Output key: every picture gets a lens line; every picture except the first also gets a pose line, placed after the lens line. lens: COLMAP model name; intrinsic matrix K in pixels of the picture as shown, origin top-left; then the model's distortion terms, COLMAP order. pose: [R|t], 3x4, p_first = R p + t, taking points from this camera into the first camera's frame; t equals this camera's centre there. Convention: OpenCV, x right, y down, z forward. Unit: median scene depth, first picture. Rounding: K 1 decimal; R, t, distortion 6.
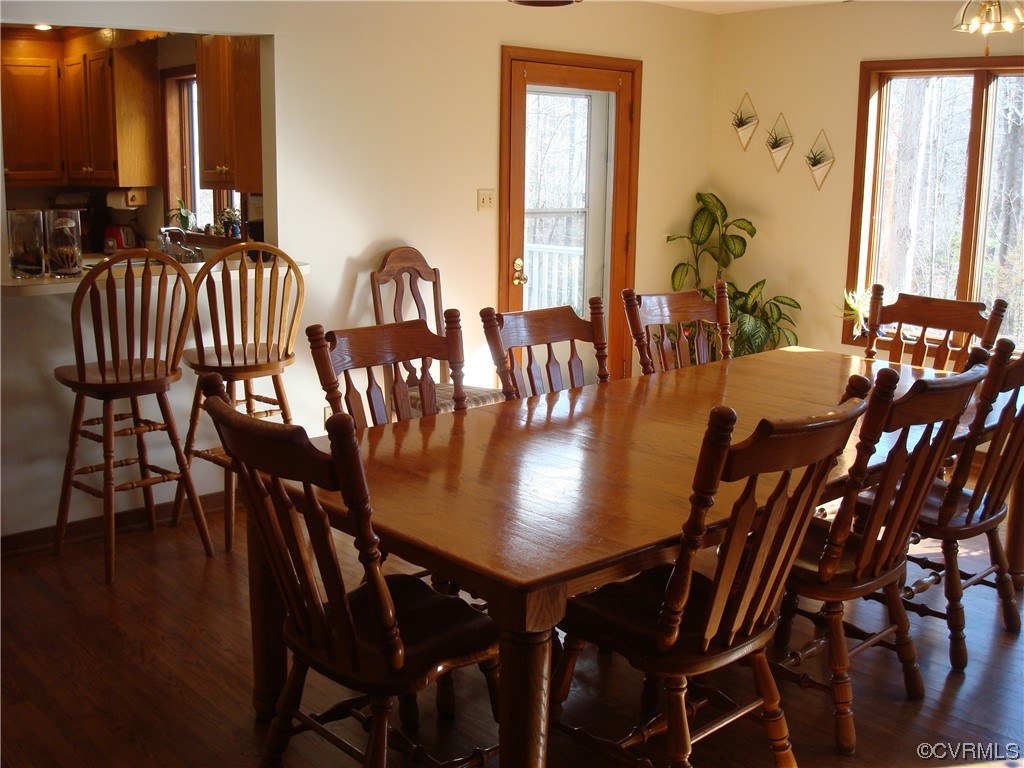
lens RADIAL K [[1087.4, 0, 512.0], [0, 1087.4, 384.0], [0, 0, 1]] dist [-0.061681, -0.163353]
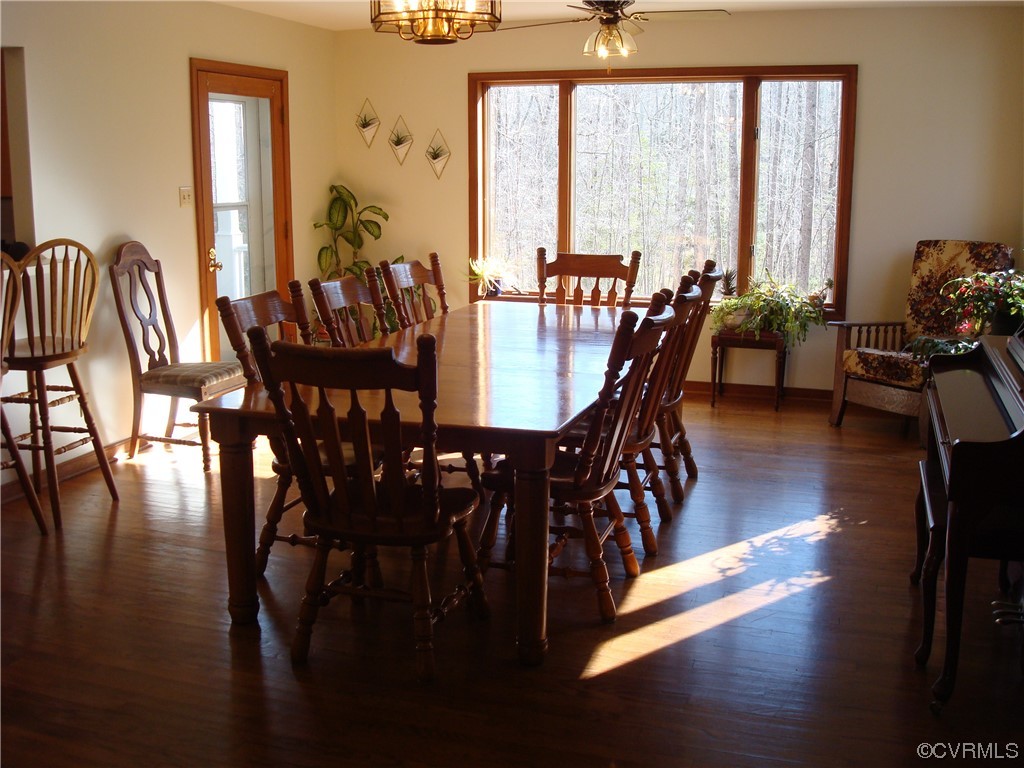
lens RADIAL K [[1087.4, 0, 512.0], [0, 1087.4, 384.0], [0, 0, 1]] dist [-0.061681, -0.163353]
pose [[0.869434, -0.111515, 0.481299, -0.271874], [0.110420, 0.993411, 0.030703, 0.022242], [-0.481551, 0.026451, 0.876019, -0.110538]]
